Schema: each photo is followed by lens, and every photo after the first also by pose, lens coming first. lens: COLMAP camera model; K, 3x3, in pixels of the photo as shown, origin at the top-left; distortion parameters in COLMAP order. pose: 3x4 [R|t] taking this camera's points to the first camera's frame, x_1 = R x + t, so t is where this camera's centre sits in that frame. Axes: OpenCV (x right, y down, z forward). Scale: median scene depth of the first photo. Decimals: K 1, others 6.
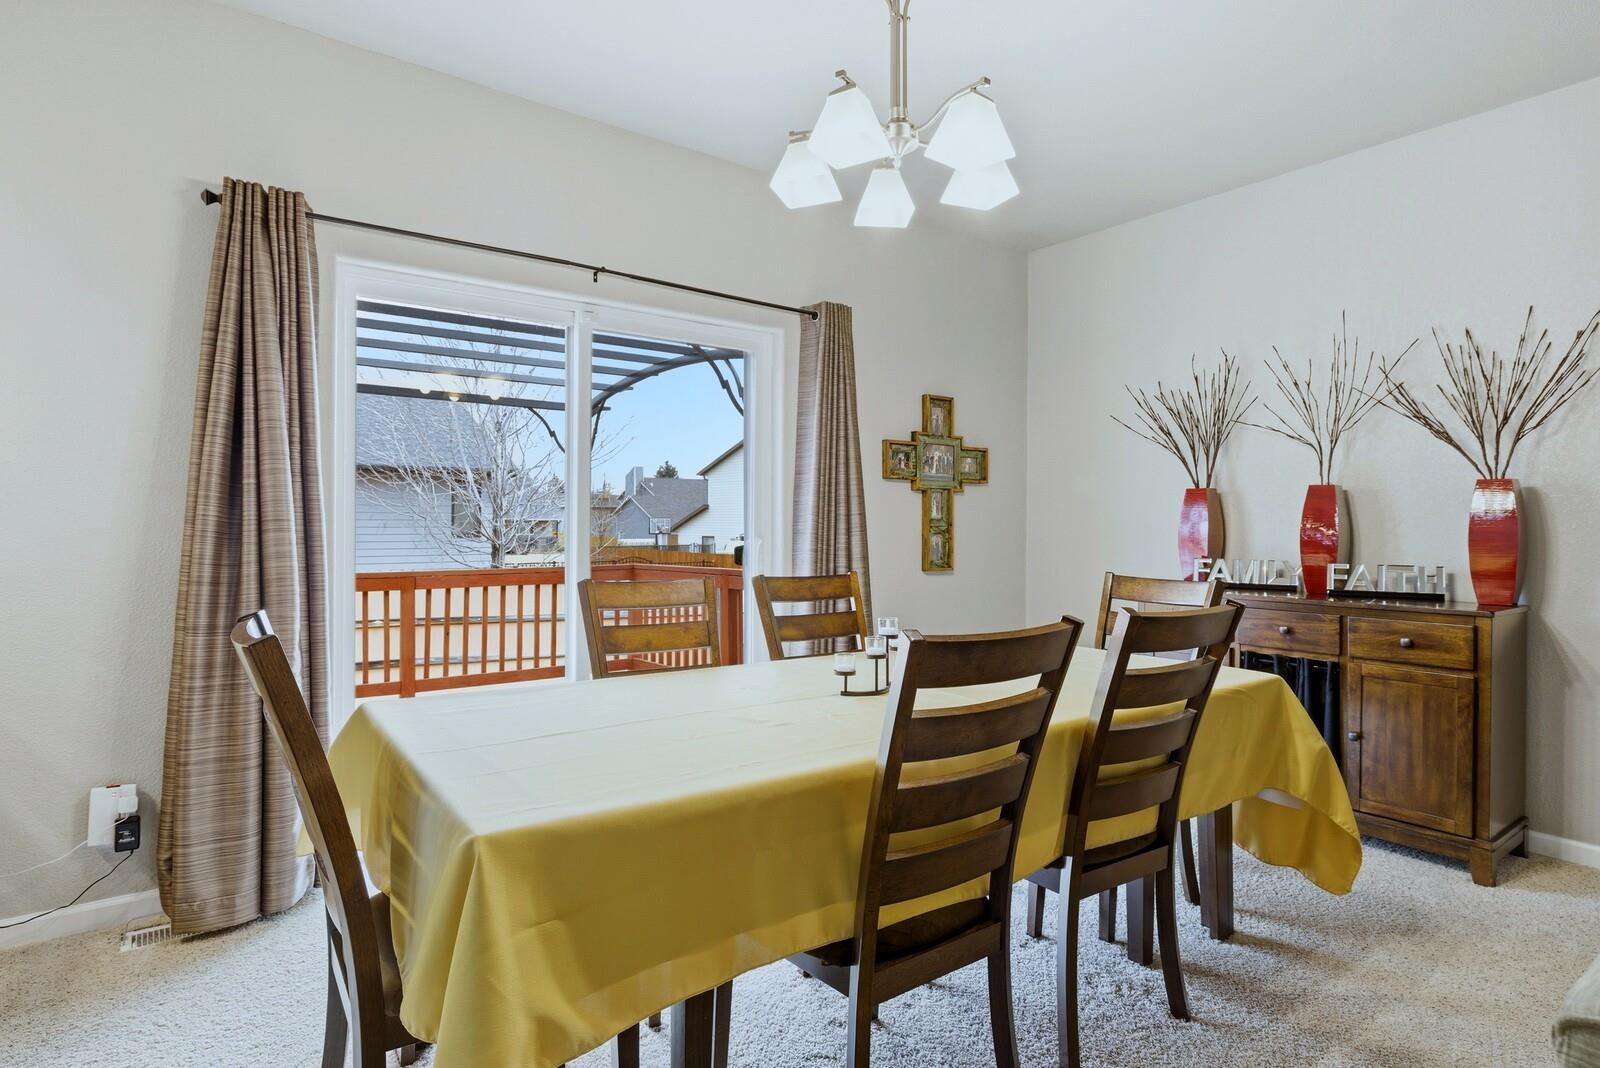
lens RADIAL K [[854.4, 0, 801.3], [0, 854.4, 533.8], [0, 0, 1]] dist [-0.005422, -0.000062]
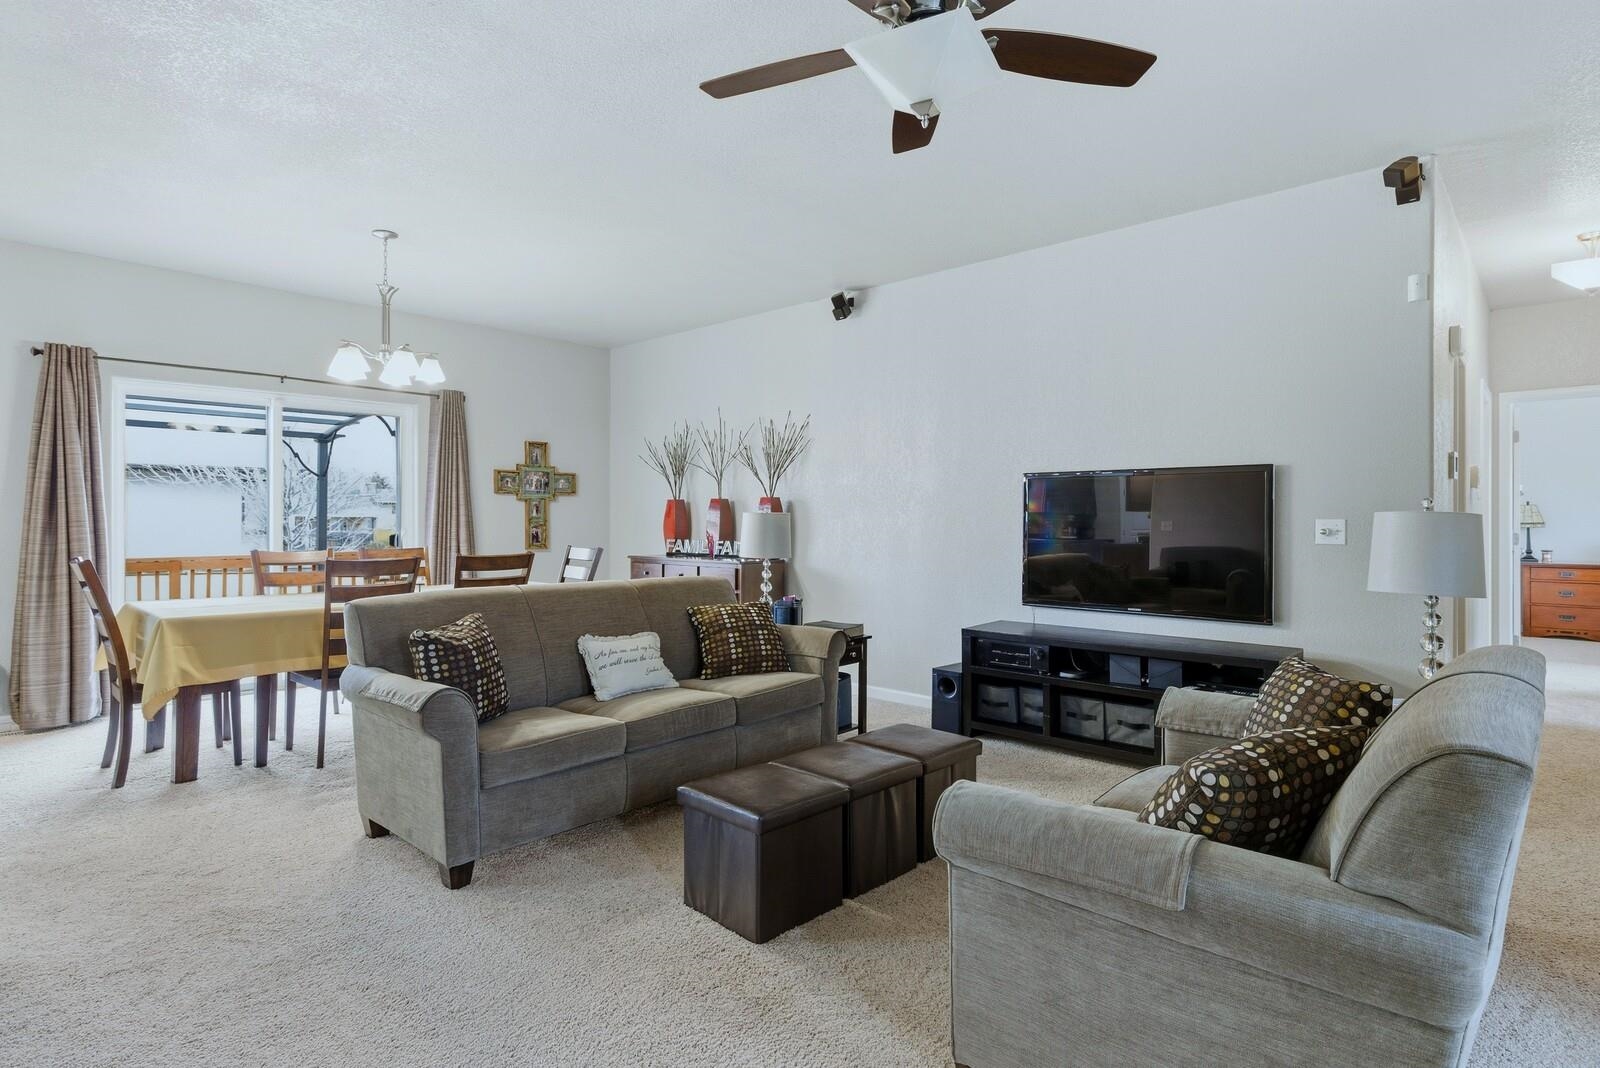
lens RADIAL K [[817.2, 0, 801.3], [0, 817.2, 528.4], [0, 0, 1]] dist [-0.013545, 0.000800]
pose [[0.978916, -0.007336, 0.204132, 0.609678], [0.007532, 0.999972, -0.000181, 0.012754], [-0.204125, 0.001715, 0.978943, -1.117026]]
